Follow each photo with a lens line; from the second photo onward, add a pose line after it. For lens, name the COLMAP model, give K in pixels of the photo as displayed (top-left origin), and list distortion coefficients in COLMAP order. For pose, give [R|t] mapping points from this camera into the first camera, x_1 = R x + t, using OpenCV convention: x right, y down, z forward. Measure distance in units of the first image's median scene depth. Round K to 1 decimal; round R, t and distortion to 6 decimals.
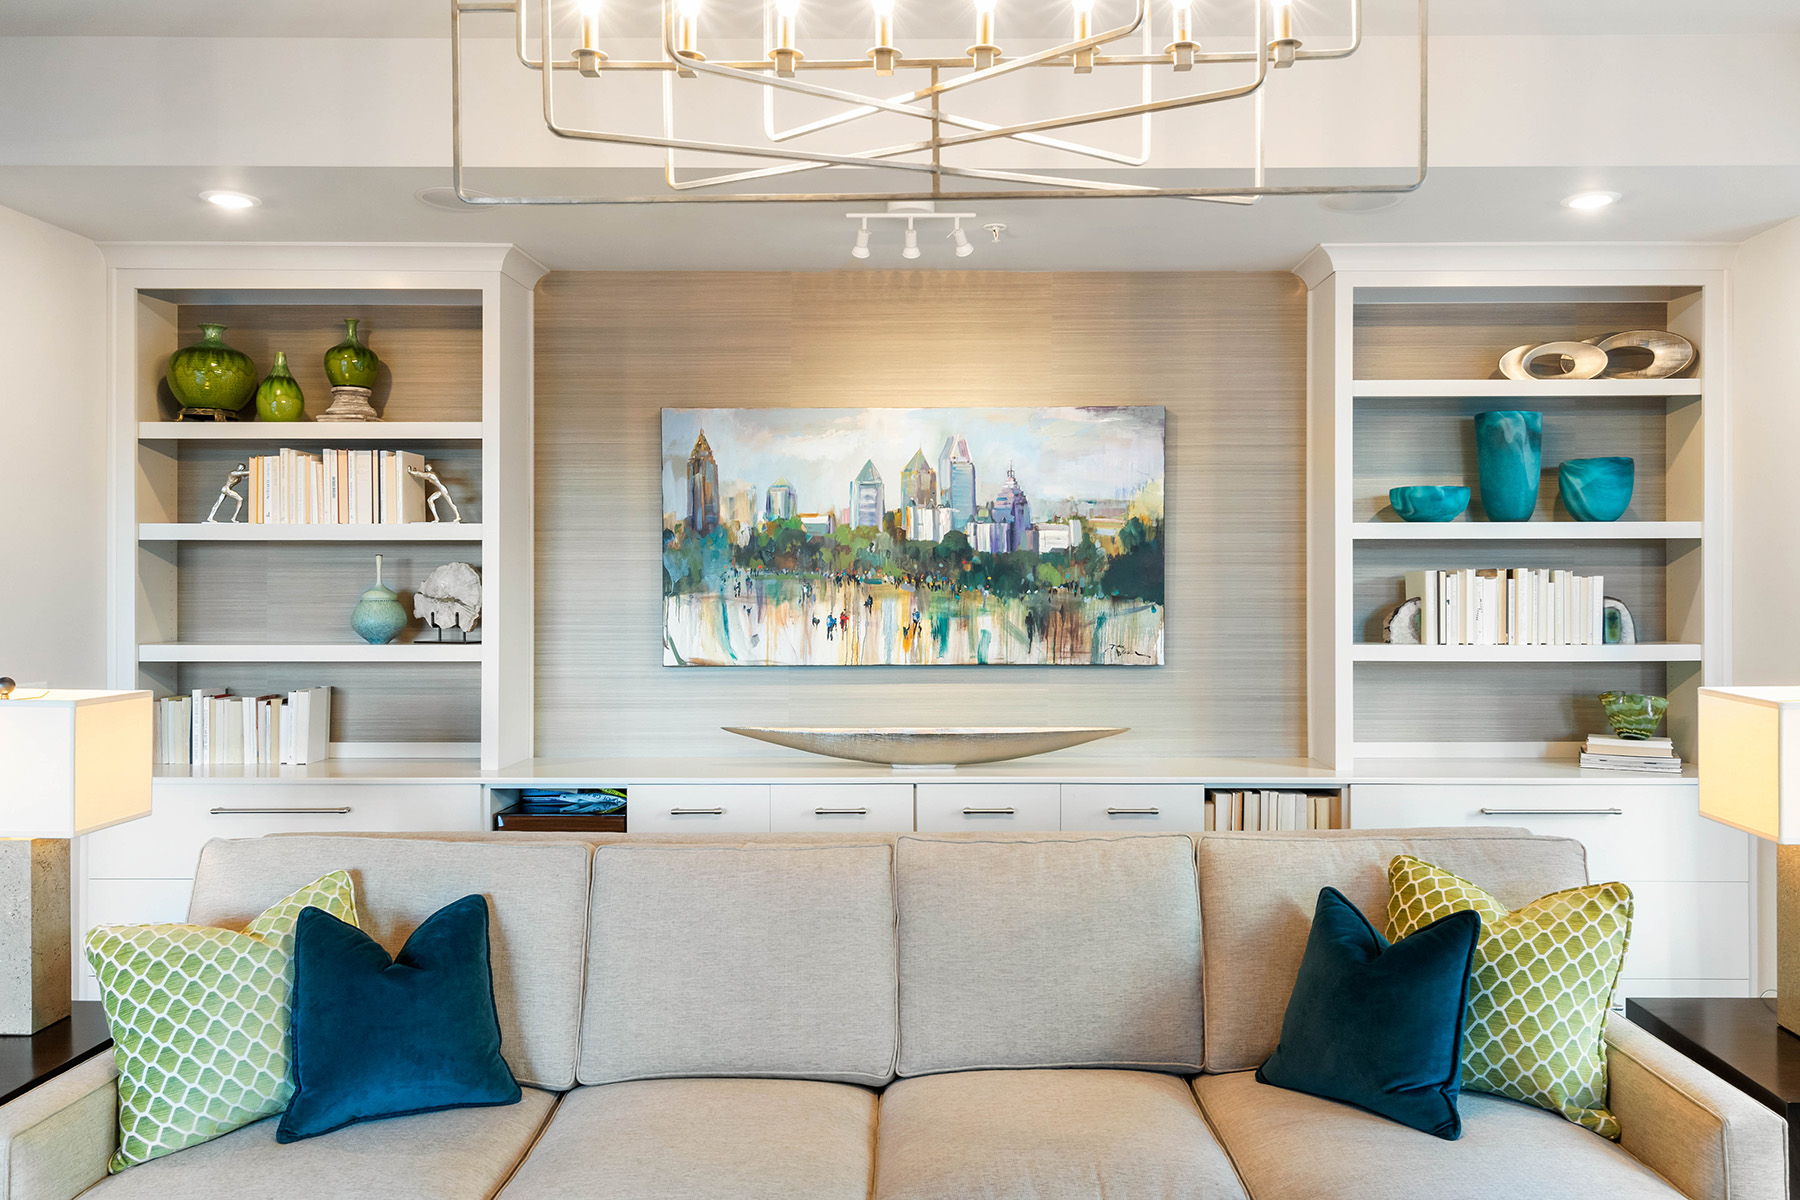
lens RADIAL K [[1294.4, 0, 898.2], [0, 1294.4, 590.0], [0, 0, 1]] dist [0.006599, -0.004449]
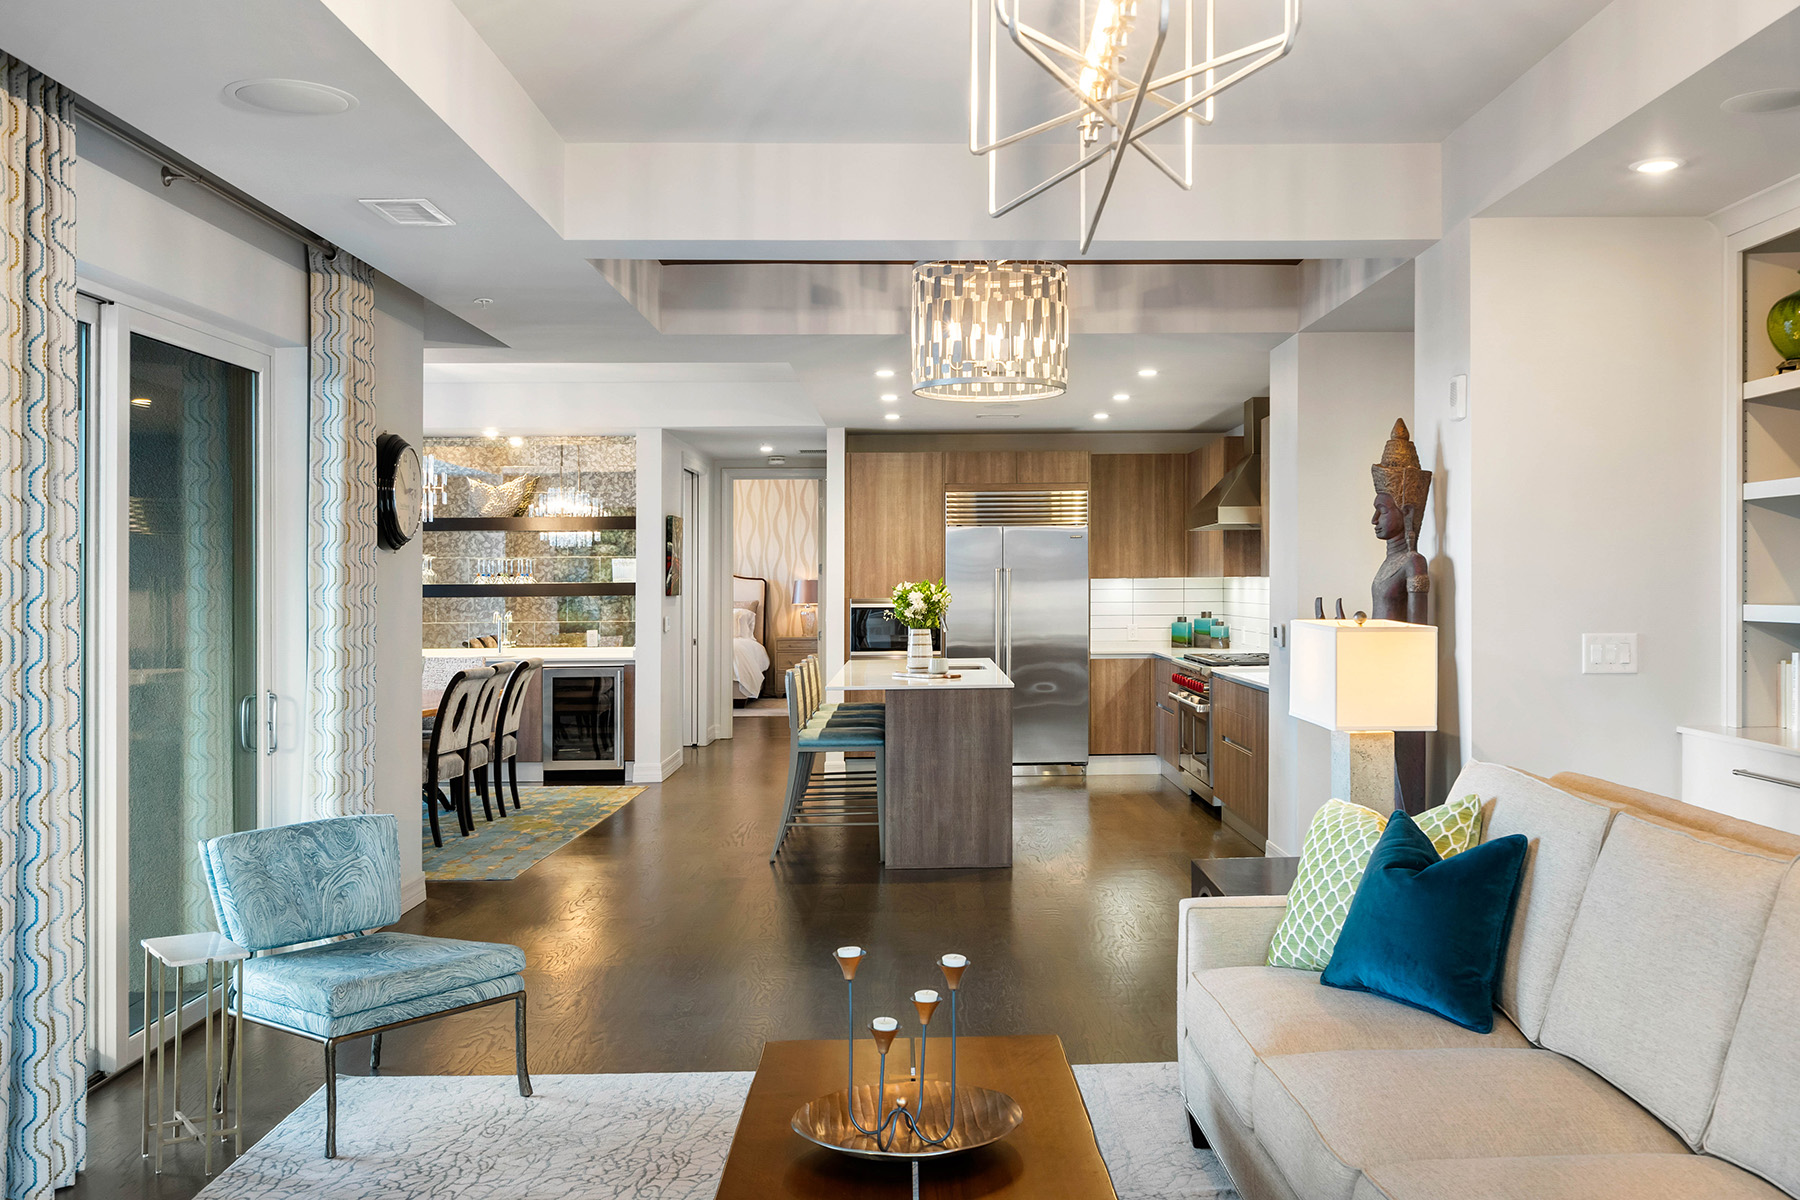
lens RADIAL K [[1684.3, 0, 978.8], [0, 1684.3, 569.8], [0, 0, 1]] dist [0.011478, 0.000000]
pose [[0.042092, -0.009222, -0.999071, 0.668609], [0.004477, 0.999949, -0.009041, 0.022347], [0.999104, -0.004092, 0.042131, 0.336794]]
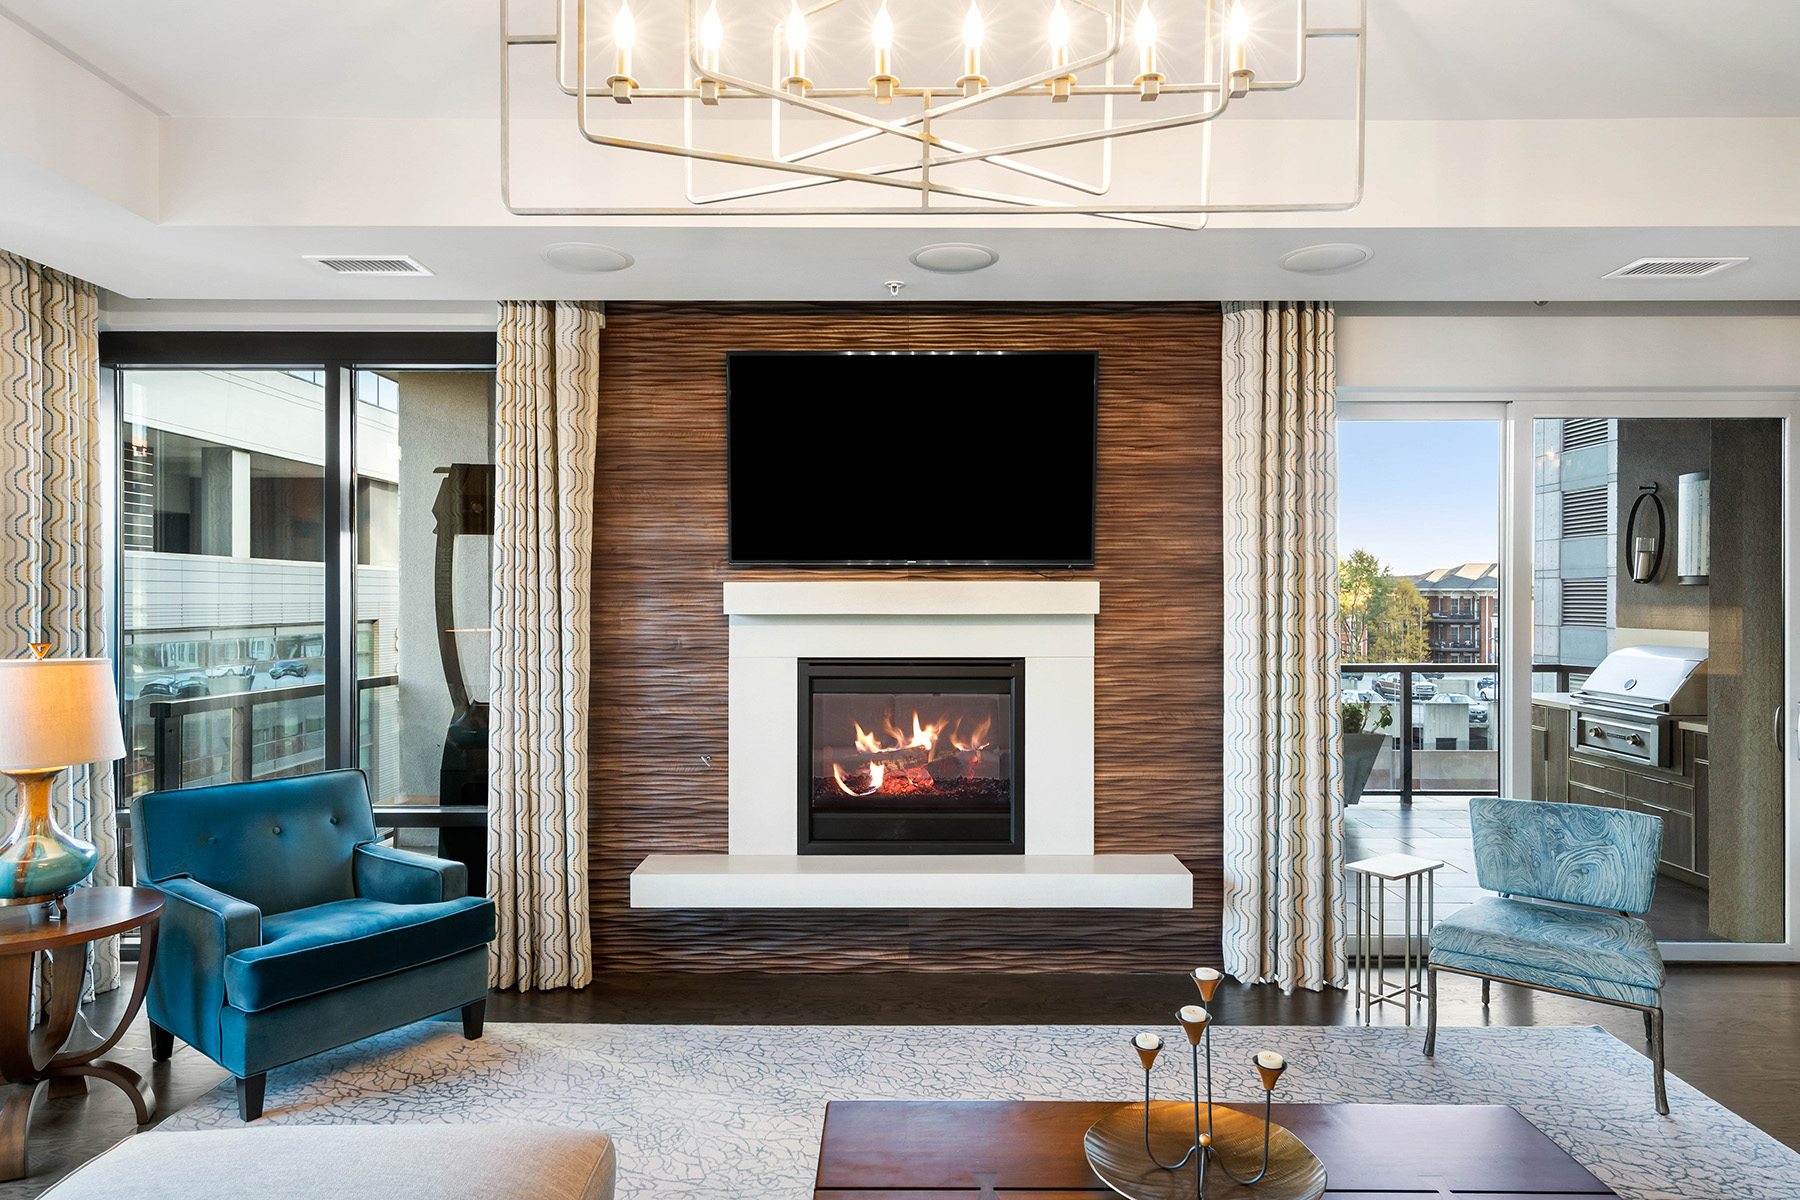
lens RADIAL K [[1047.1, 0, 893.4], [0, 1047.1, 590.4], [0, 0, 1]] dist [0.005849, 0.001439]
pose [[-0.999930, -0.004487, -0.010941, 0.060906], [-0.004452, 0.999985, -0.003278, 0.010305], [0.010956, -0.003229, -0.999935, 0.794421]]
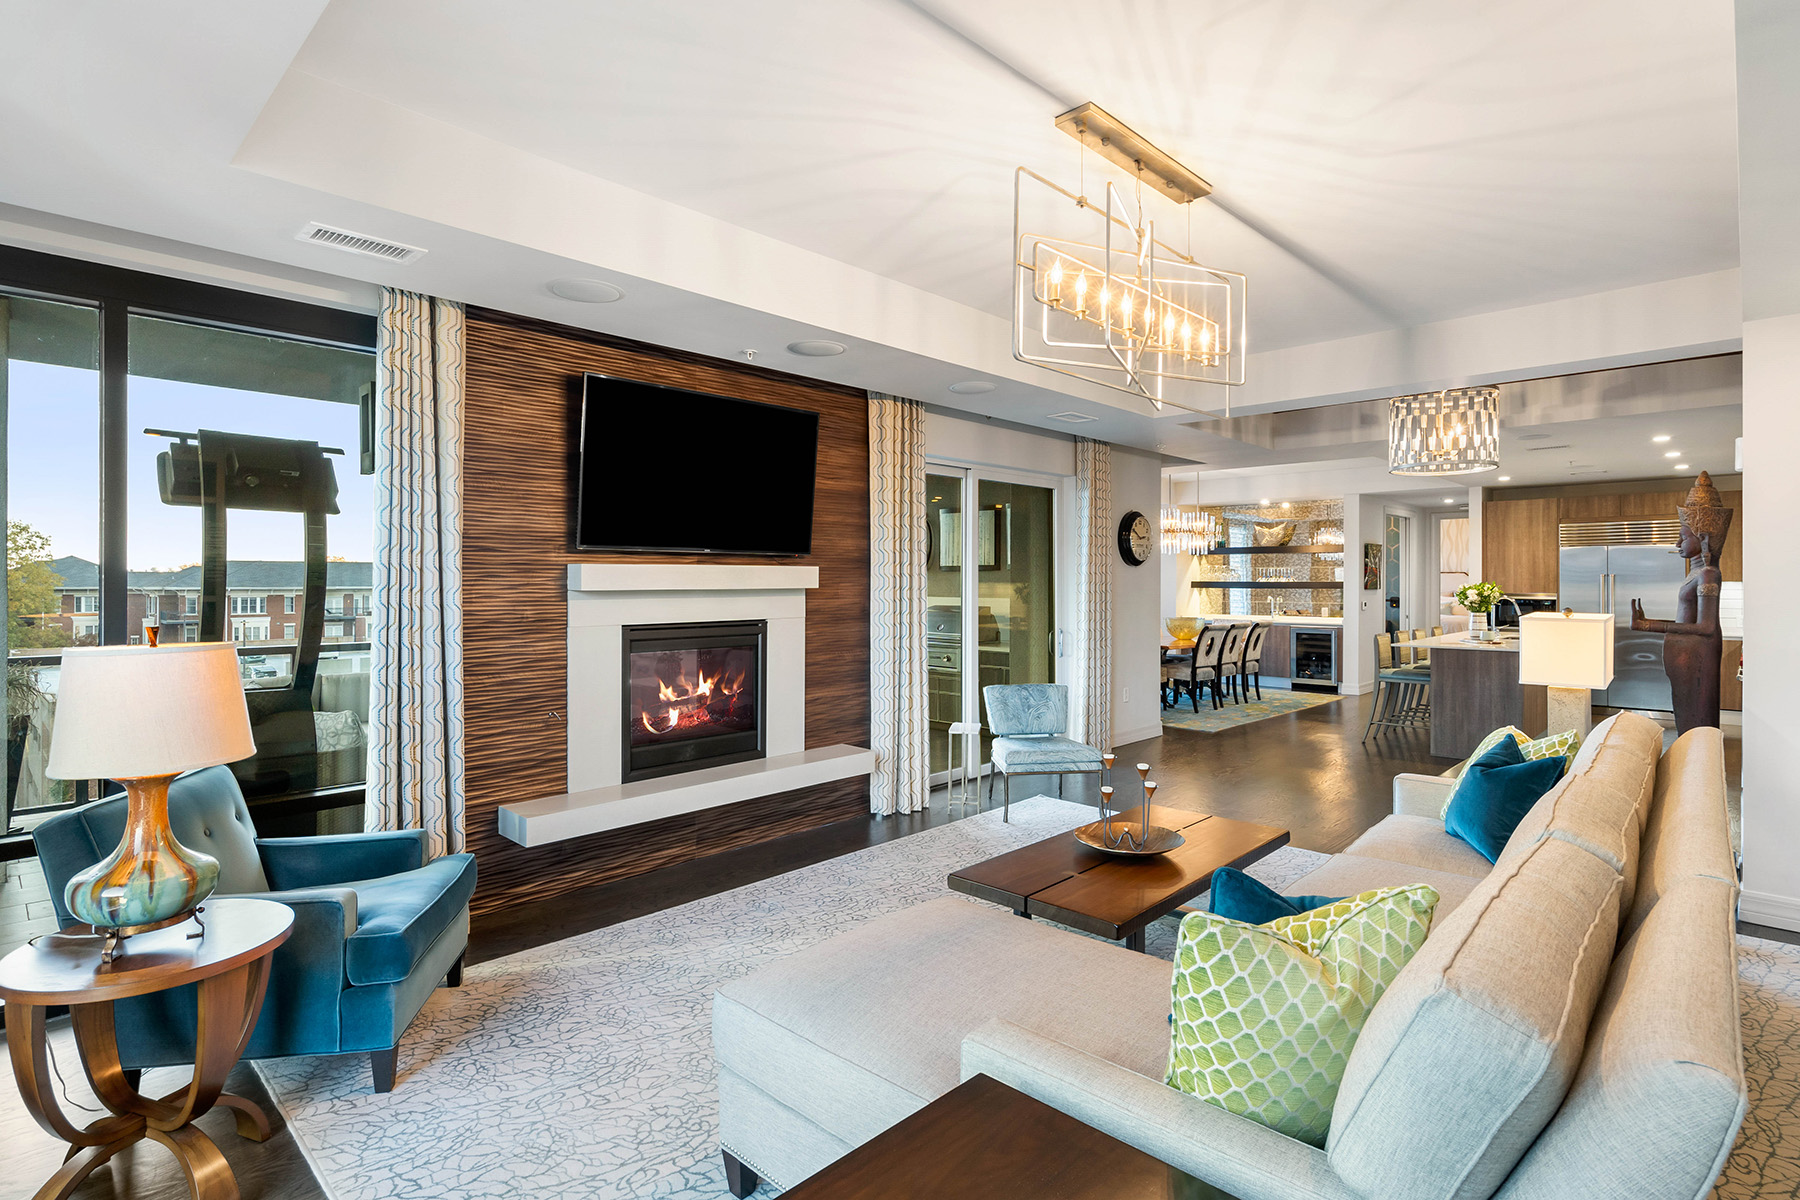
lens RADIAL K [[892.3, 0, 888.5], [0, 892.3, 574.1], [0, 0, 1]] dist [0.001995, 0.003985]
pose [[-0.689432, -0.008000, -0.724306, 0.684949], [-0.004591, 0.999967, -0.006674, 0.016538], [0.724336, -0.001276, -0.689446, 0.751812]]
